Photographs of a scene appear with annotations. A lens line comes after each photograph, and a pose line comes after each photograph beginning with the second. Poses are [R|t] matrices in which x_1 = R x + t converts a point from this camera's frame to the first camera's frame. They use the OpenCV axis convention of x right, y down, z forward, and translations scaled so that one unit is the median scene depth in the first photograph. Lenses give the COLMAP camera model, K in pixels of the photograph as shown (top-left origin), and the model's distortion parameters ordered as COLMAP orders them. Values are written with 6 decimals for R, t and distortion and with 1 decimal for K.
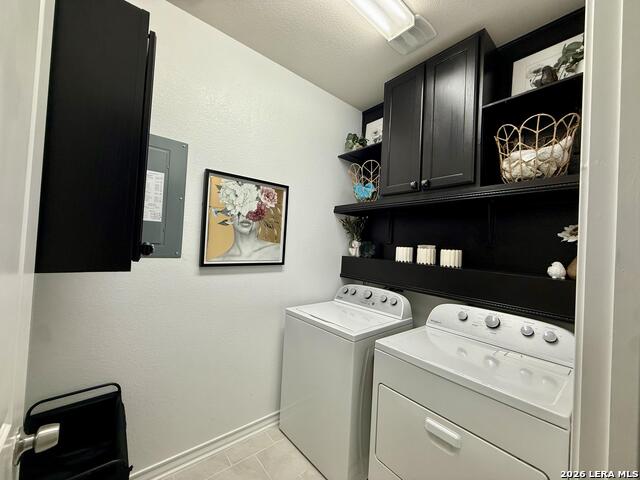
lens RADIAL K [[254.7, 0, 319.5], [0, 254.7, 239.4], [0, 0, 1]] dist [0.000198, -0.000141]
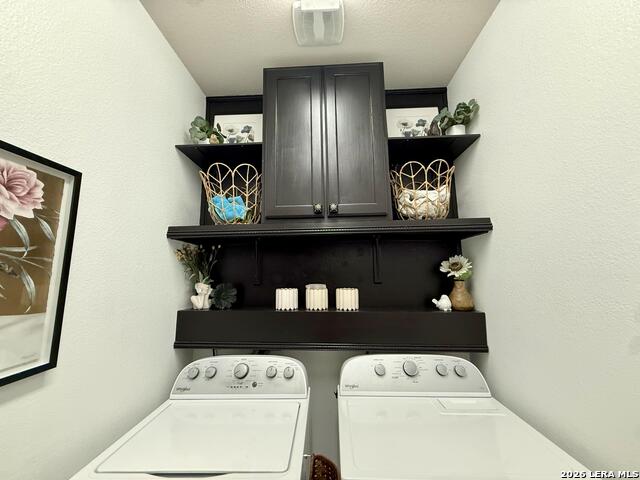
lens RADIAL K [[254.7, 0, 317.4], [0, 254.7, 239.0], [0, 0, 1]] dist [0.000198, -0.000141]
pose [[0.669826, 0.042957, 0.741275, -0.166828], [0.030693, 0.995870, -0.085446, -0.049535], [-0.741884, 0.079986, 0.665741, 0.428206]]
